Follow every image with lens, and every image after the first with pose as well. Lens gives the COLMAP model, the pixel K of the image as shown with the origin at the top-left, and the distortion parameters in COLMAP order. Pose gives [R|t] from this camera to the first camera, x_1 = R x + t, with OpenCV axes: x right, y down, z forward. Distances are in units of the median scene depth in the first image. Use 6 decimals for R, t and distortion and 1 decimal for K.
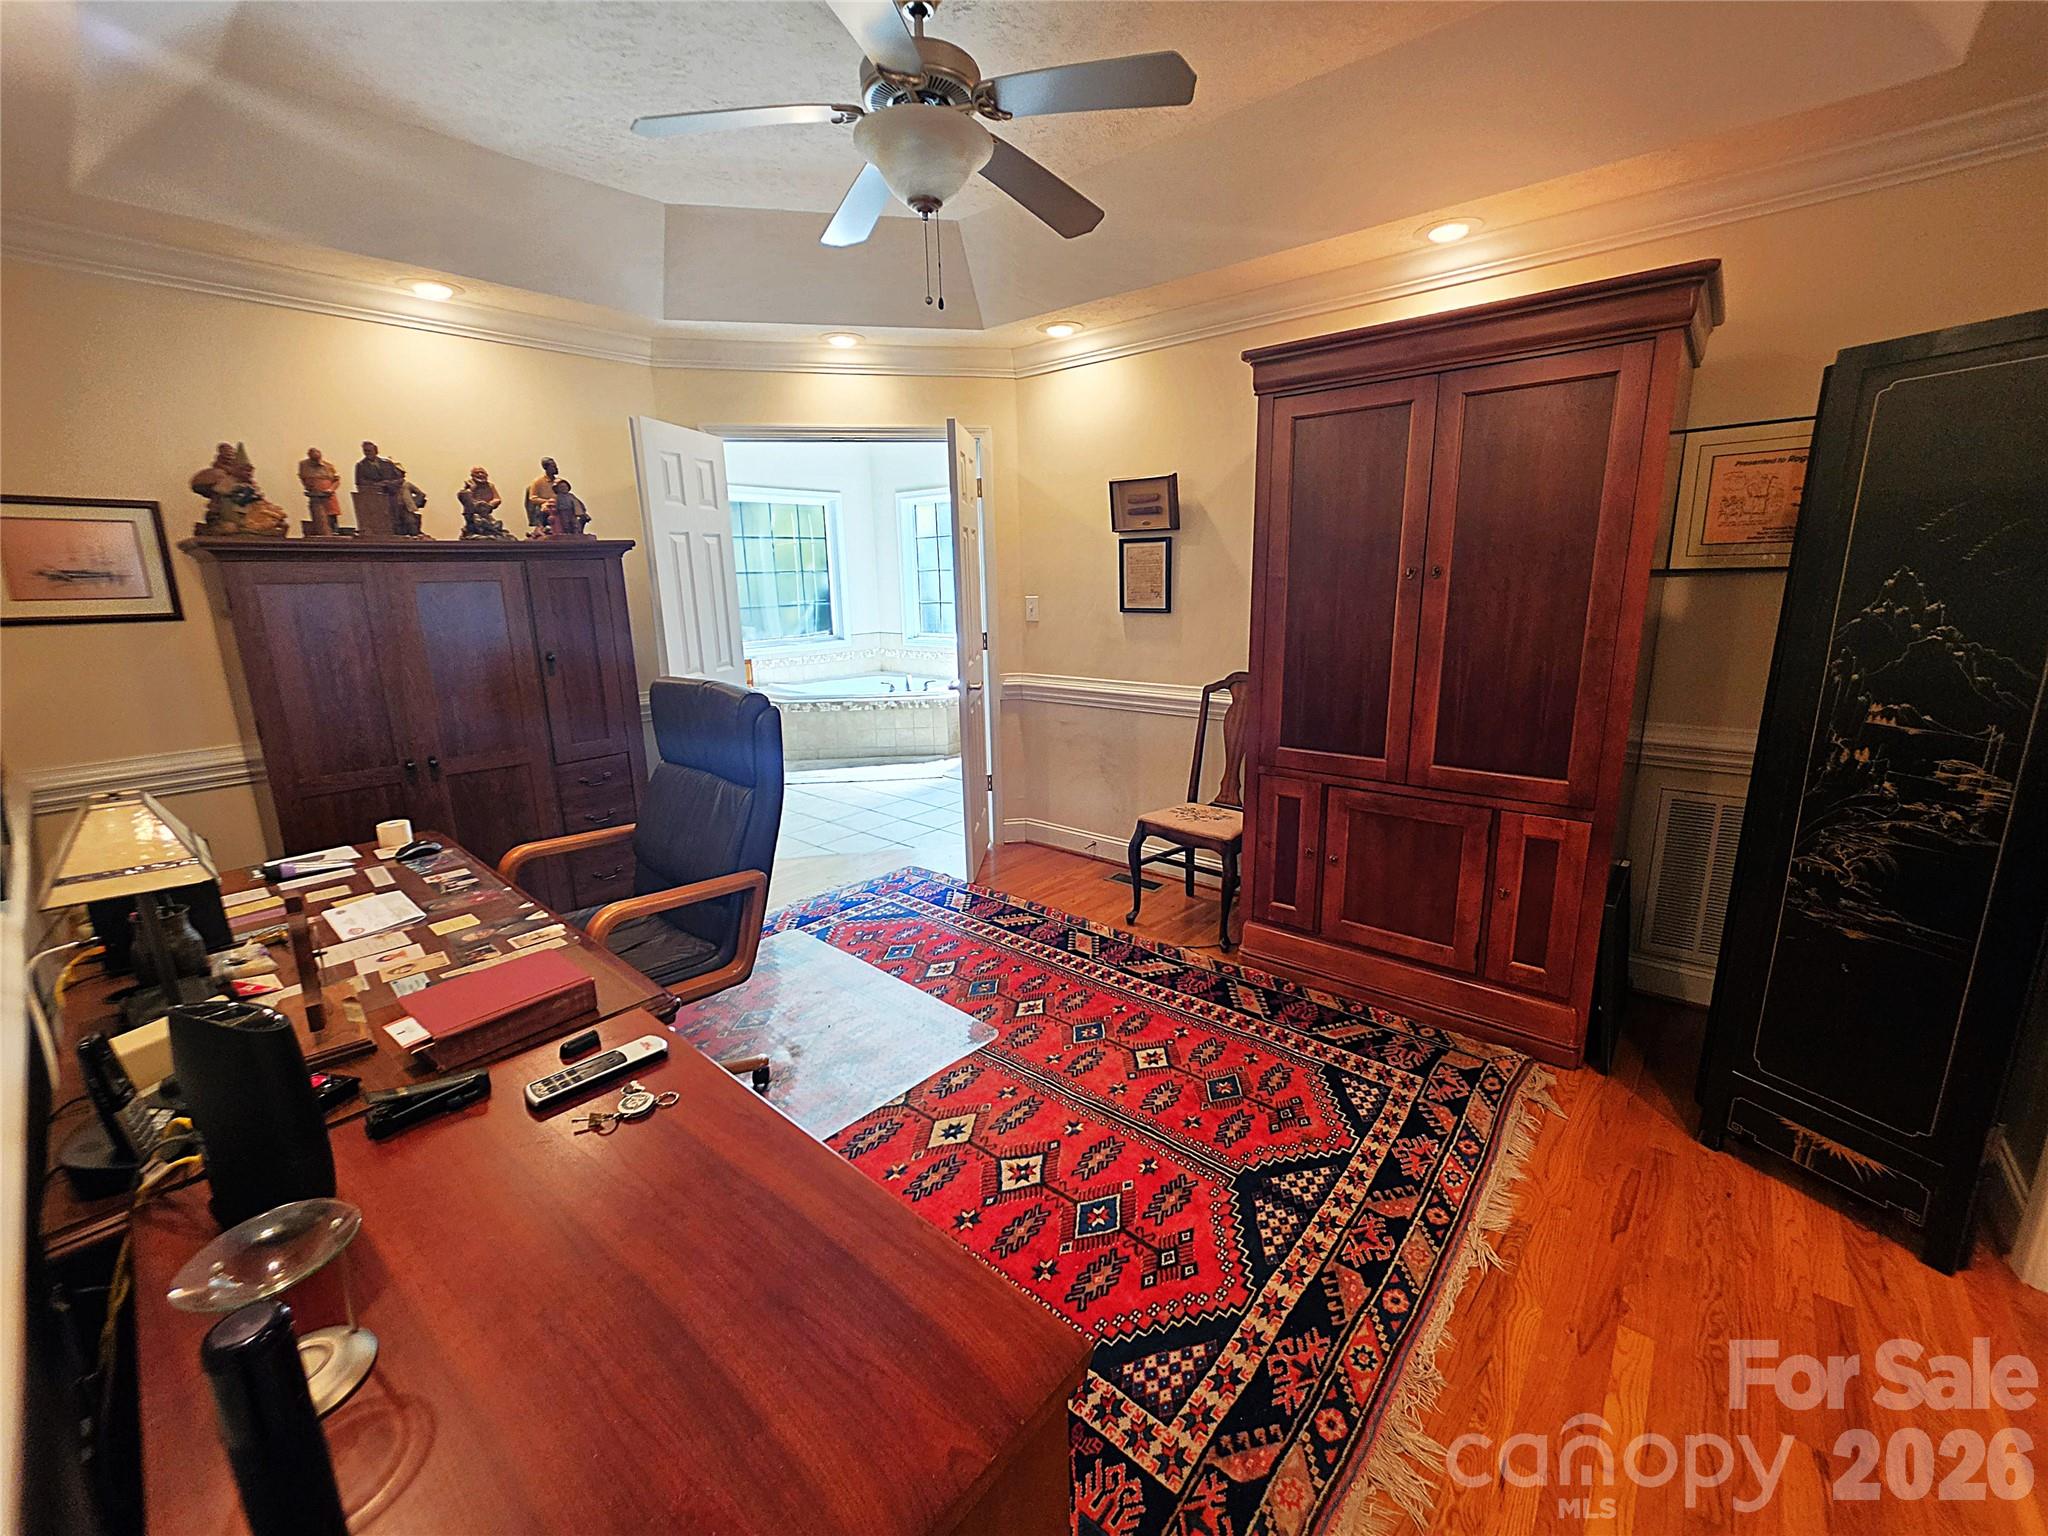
lens RADIAL K [[839.9, 0, 1024.0], [0, 839.9, 768.0], [0, 0, 1]] dist [-0.002893, -0.000073]
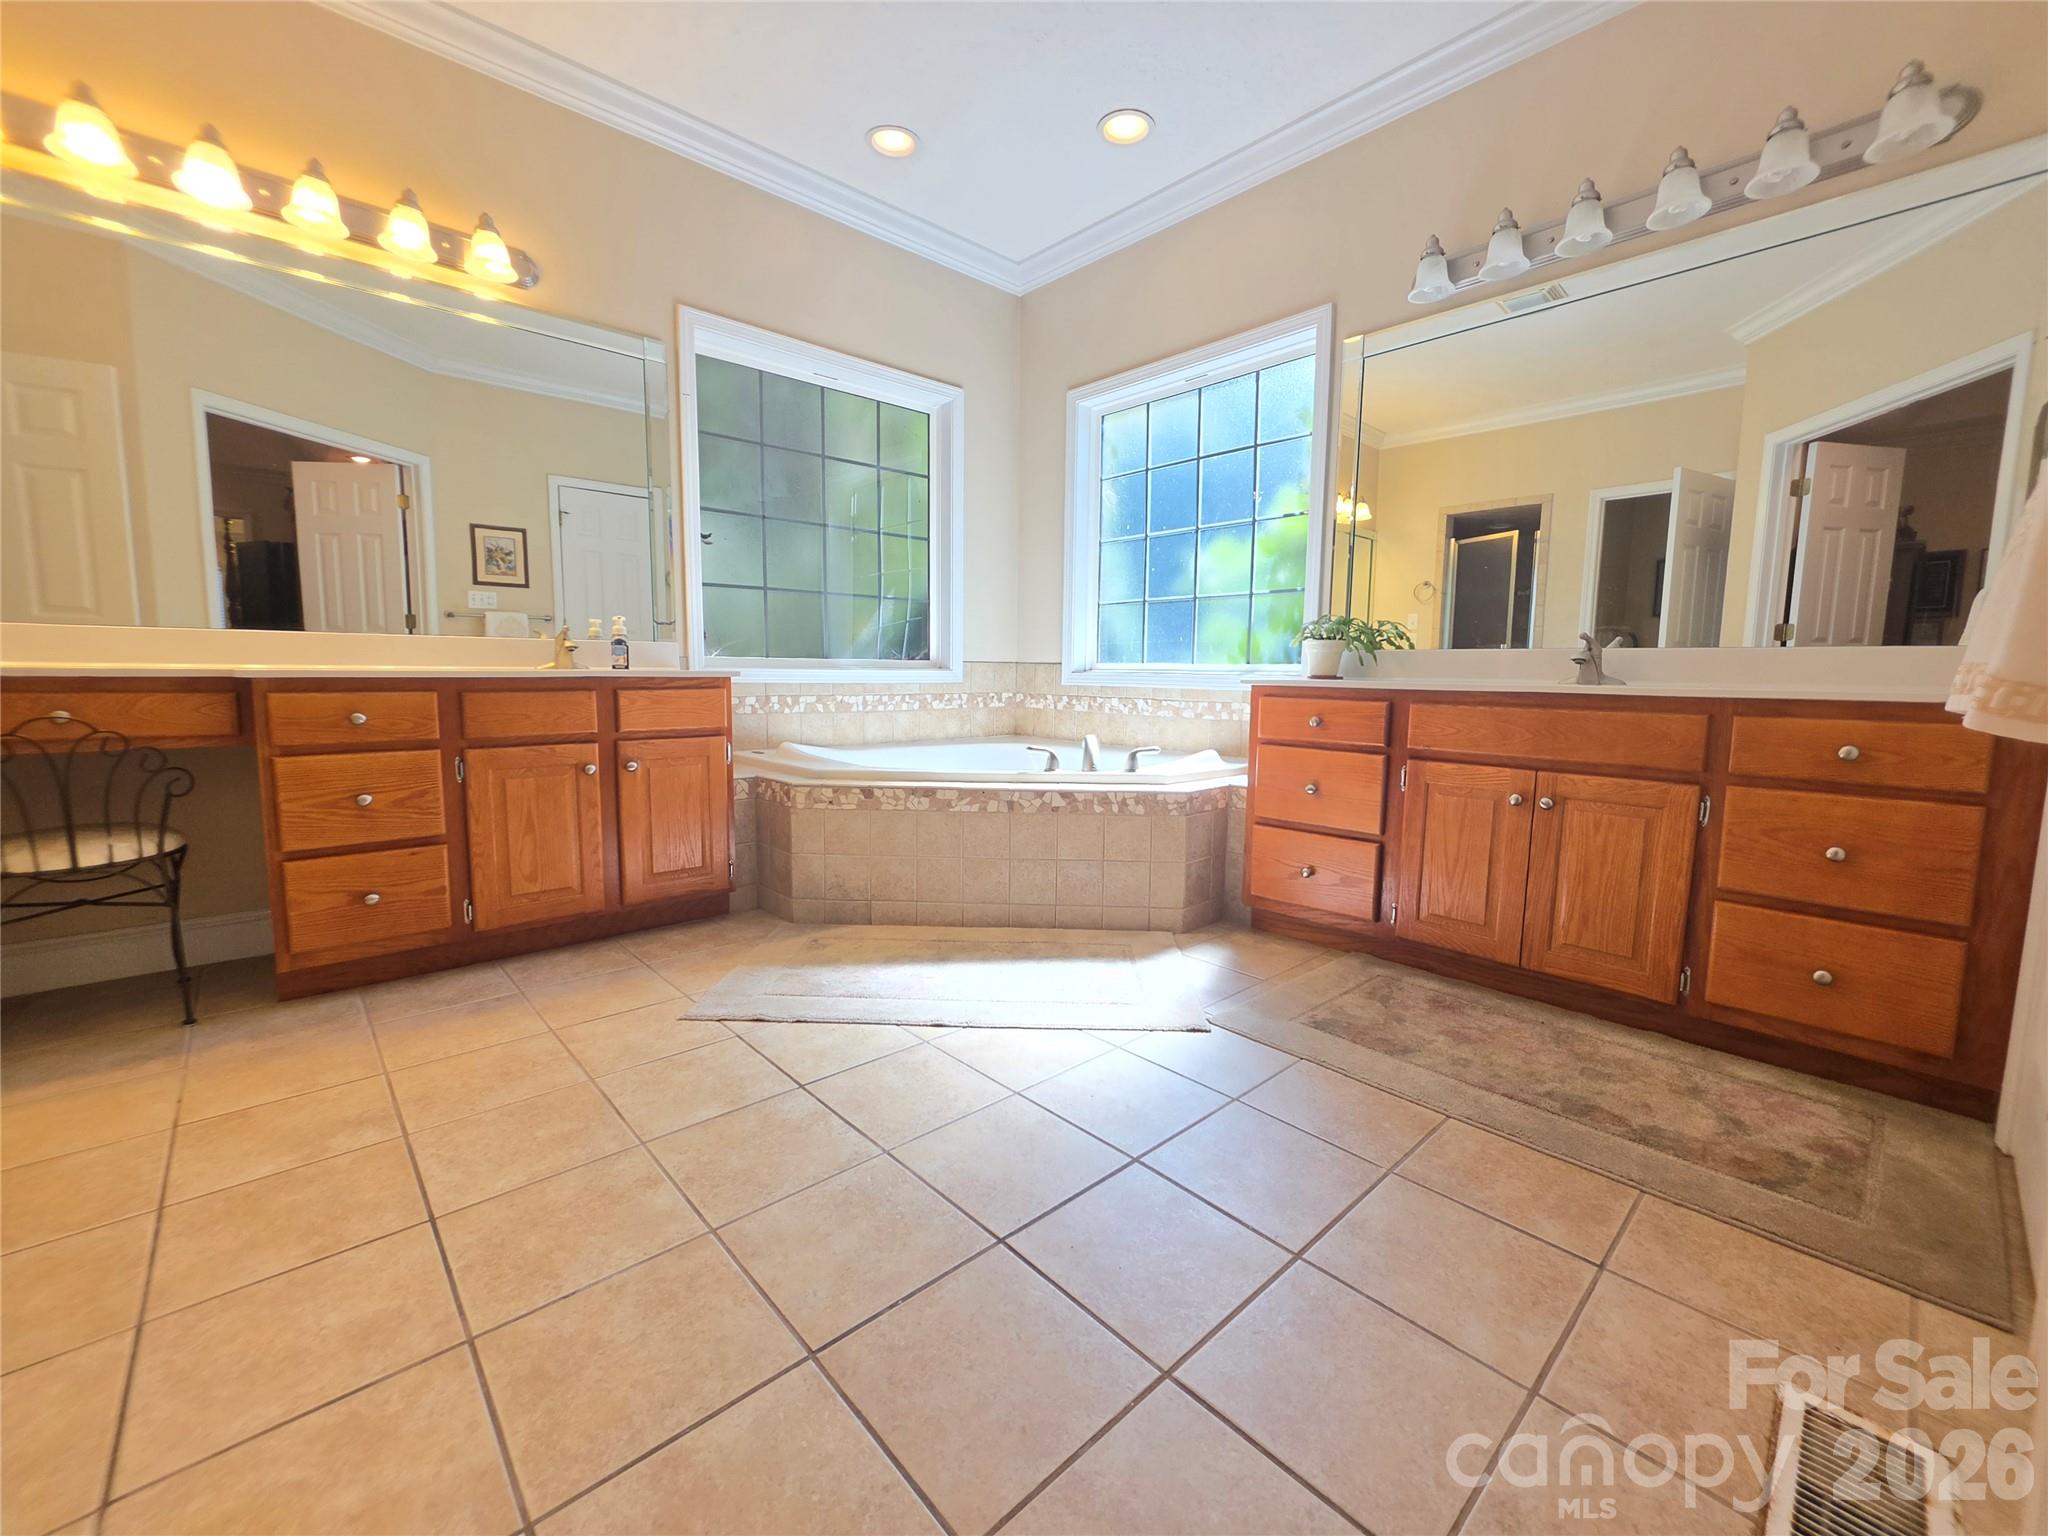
lens RADIAL K [[839.9, 0, 1024.0], [0, 839.9, 768.0], [0, 0, 1]] dist [-0.002893, -0.000073]
pose [[0.993341, 0.052144, -0.102737, -0.127596], [-0.063078, 0.992340, -0.106221, -0.046562], [0.096411, 0.111994, 0.989021, 0.573560]]
